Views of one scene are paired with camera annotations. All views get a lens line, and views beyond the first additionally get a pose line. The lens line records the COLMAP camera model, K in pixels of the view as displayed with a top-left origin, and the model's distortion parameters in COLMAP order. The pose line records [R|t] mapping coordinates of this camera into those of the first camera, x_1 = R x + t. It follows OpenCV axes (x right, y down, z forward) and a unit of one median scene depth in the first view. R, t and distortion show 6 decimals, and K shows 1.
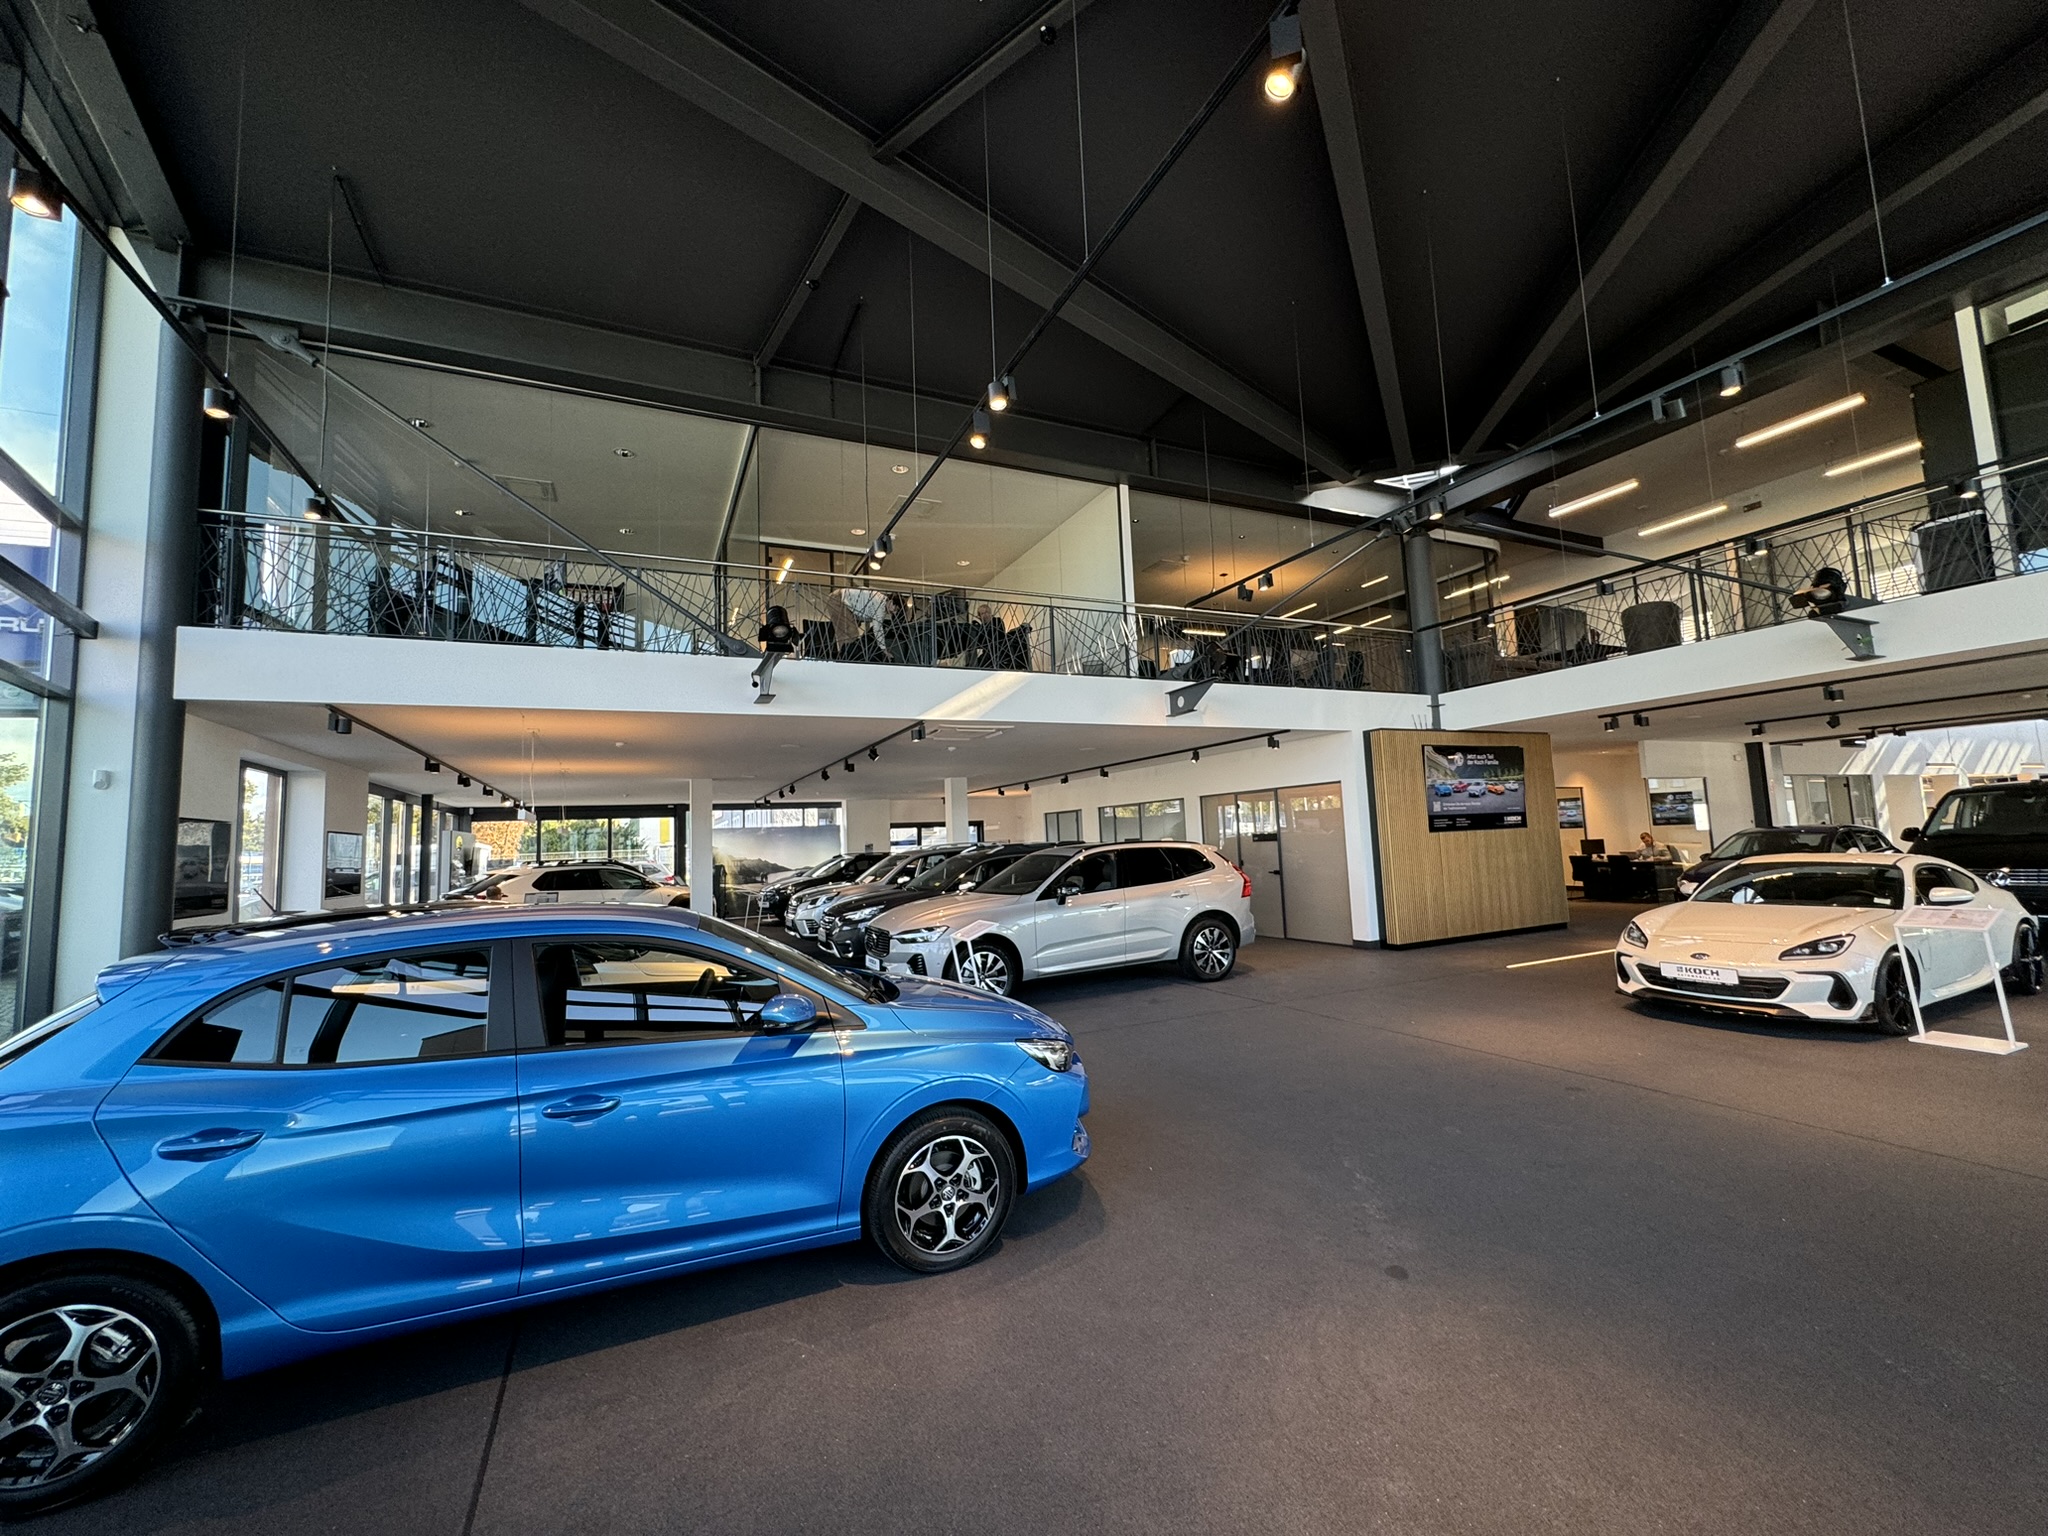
lens RADIAL K [[819.8, 0, 1023.9], [0, 819.8, 766.3], [0, 0, 1]] dist [-0.003791, 0.001022]
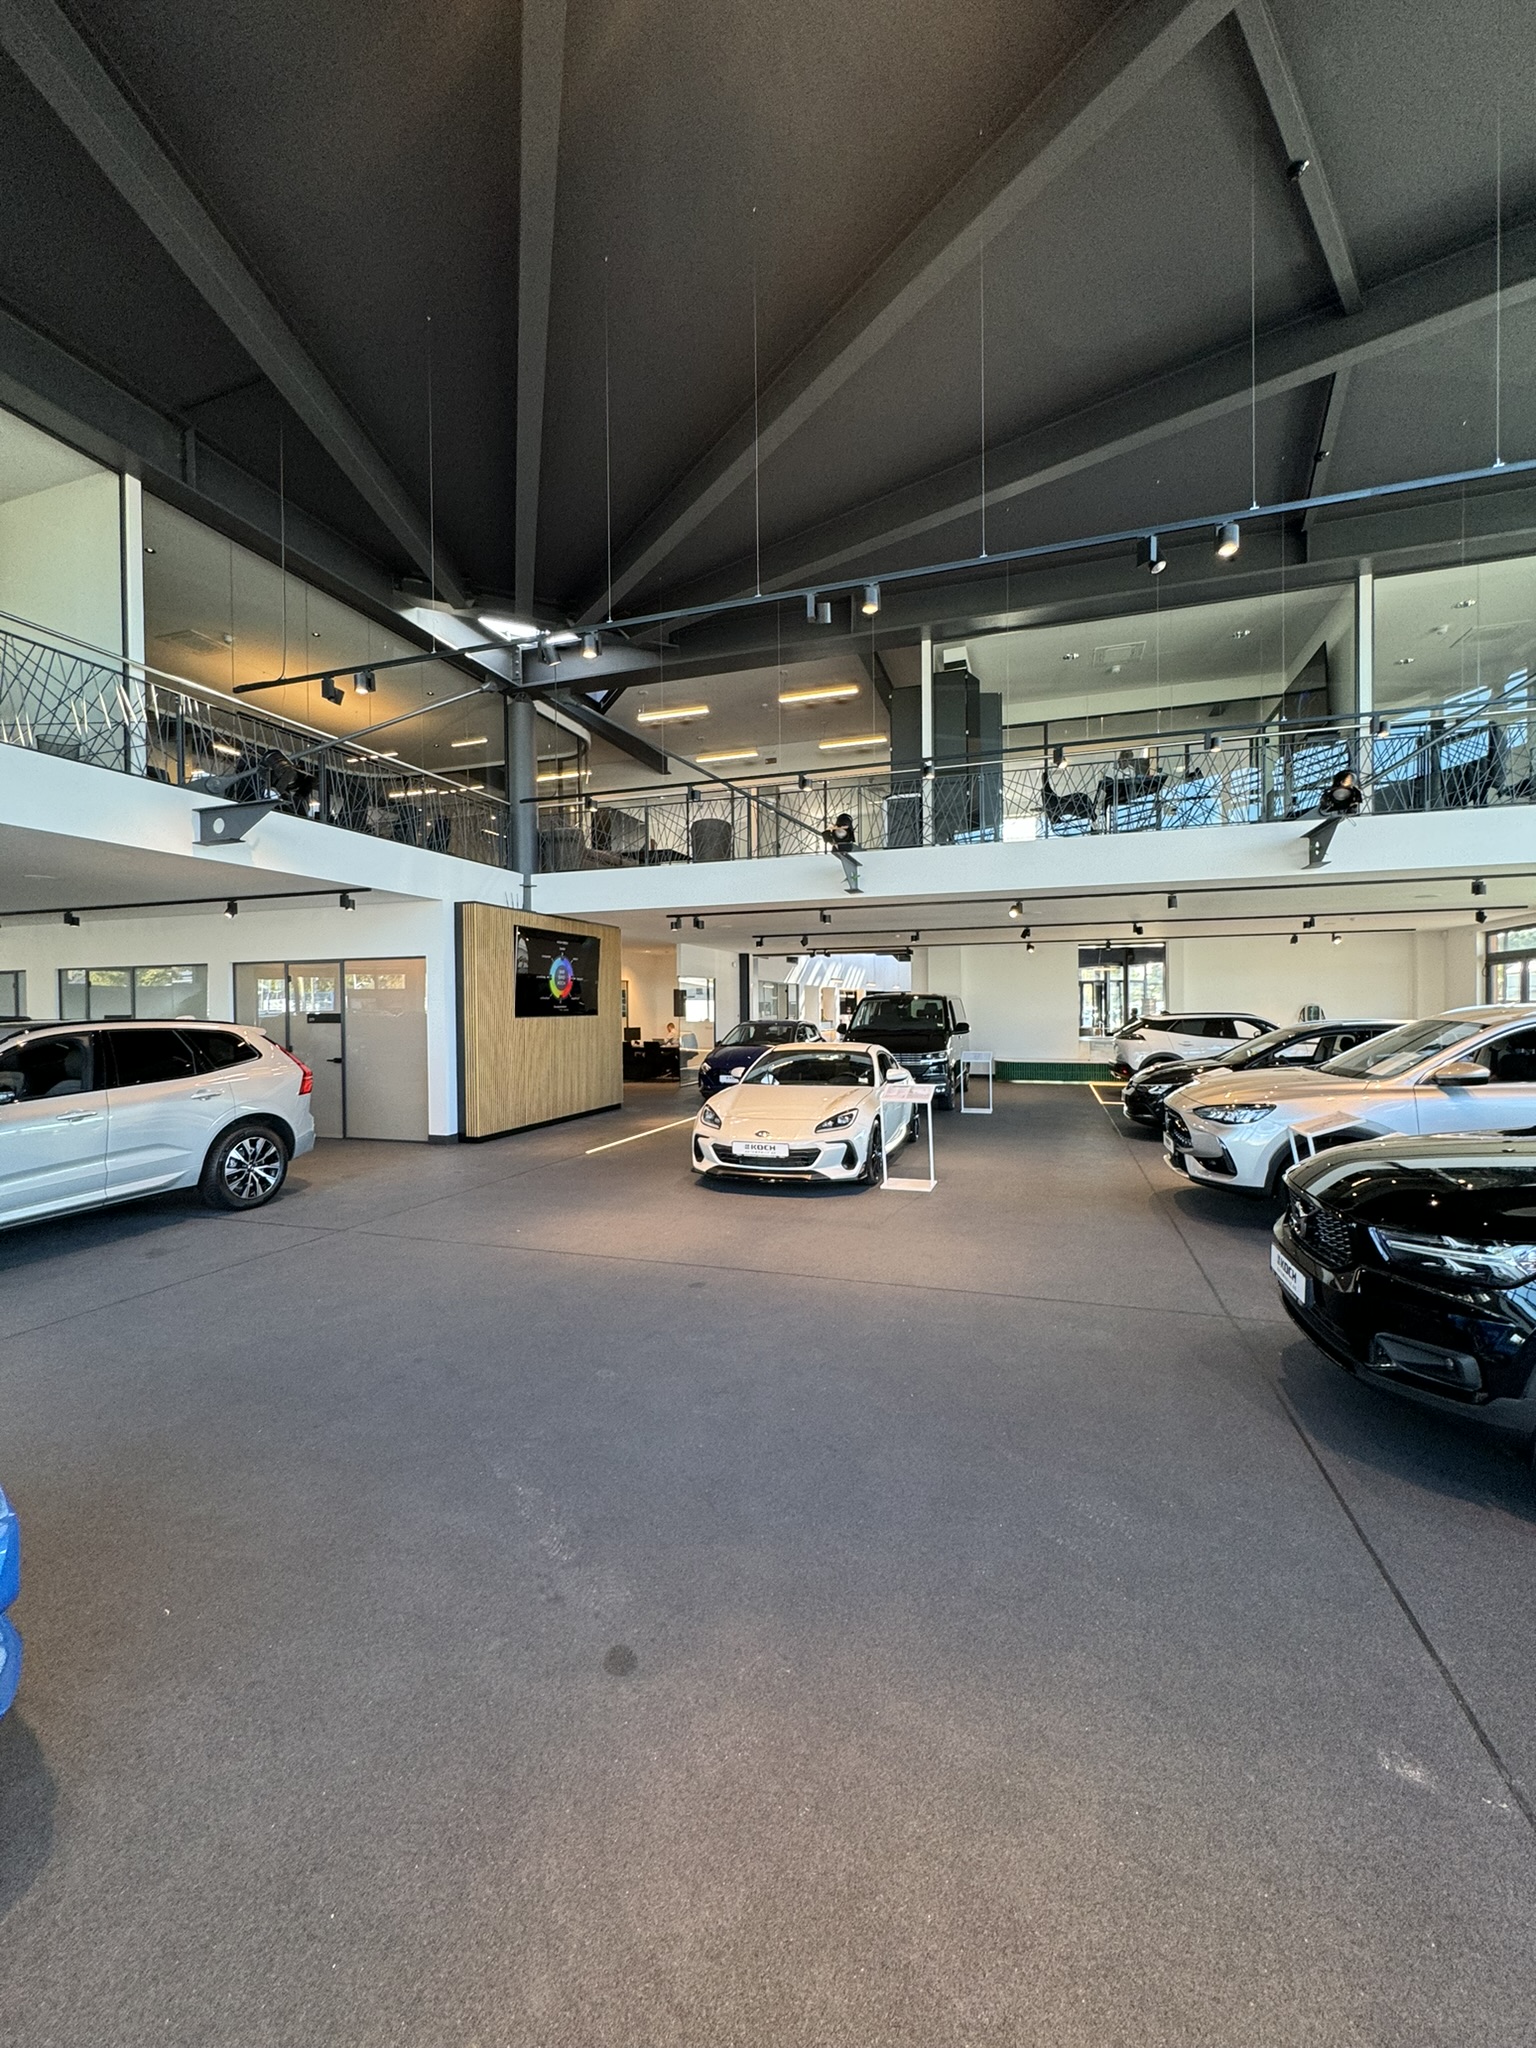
lens RADIAL K [[819.8, 0, 769.6], [0, 819.8, 1020.4], [0, 0, 1]] dist [-0.003791, 0.001022]
pose [[0.689782, 0.023223, 0.723644, 0.010873], [-0.085719, 0.995075, 0.049774, 0.012959], [-0.718925, -0.096364, 0.688376, 0.149798]]
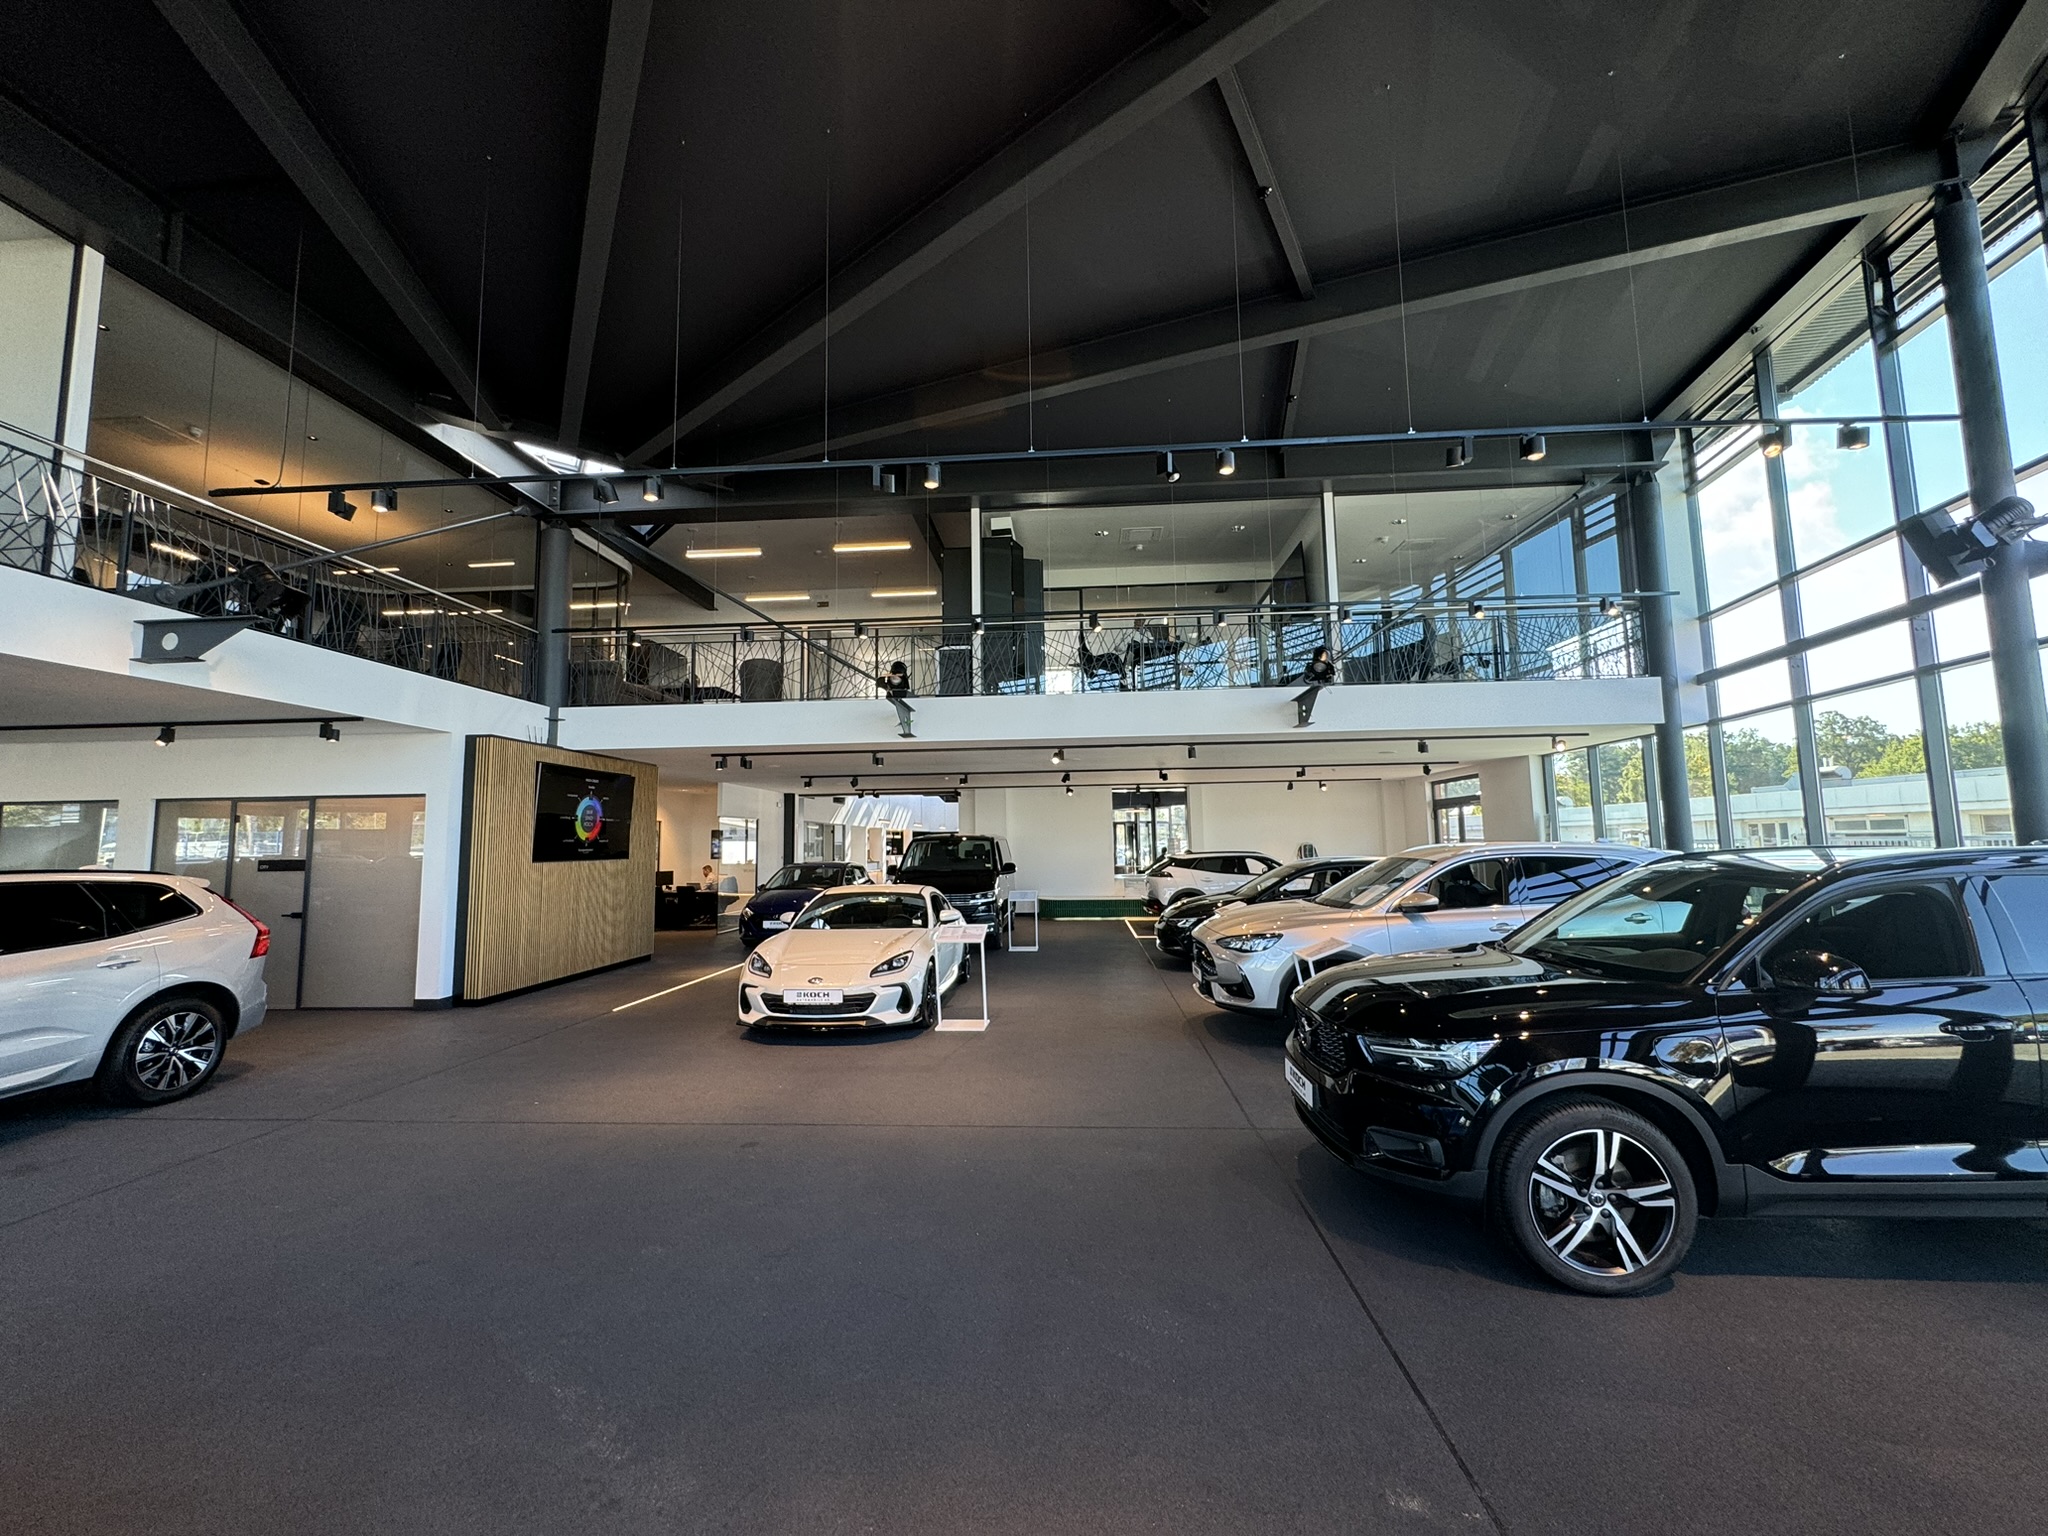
lens RADIAL K [[819.8, 0, 1019.2], [0, 819.8, 765.7], [0, 0, 1]] dist [-0.003791, 0.001022]
pose [[0.490681, 0.117311, 0.863406, -0.013215], [-0.085702, 0.992589, -0.086158, 0.011165], [-0.867114, -0.031720, 0.497098, 0.145001]]
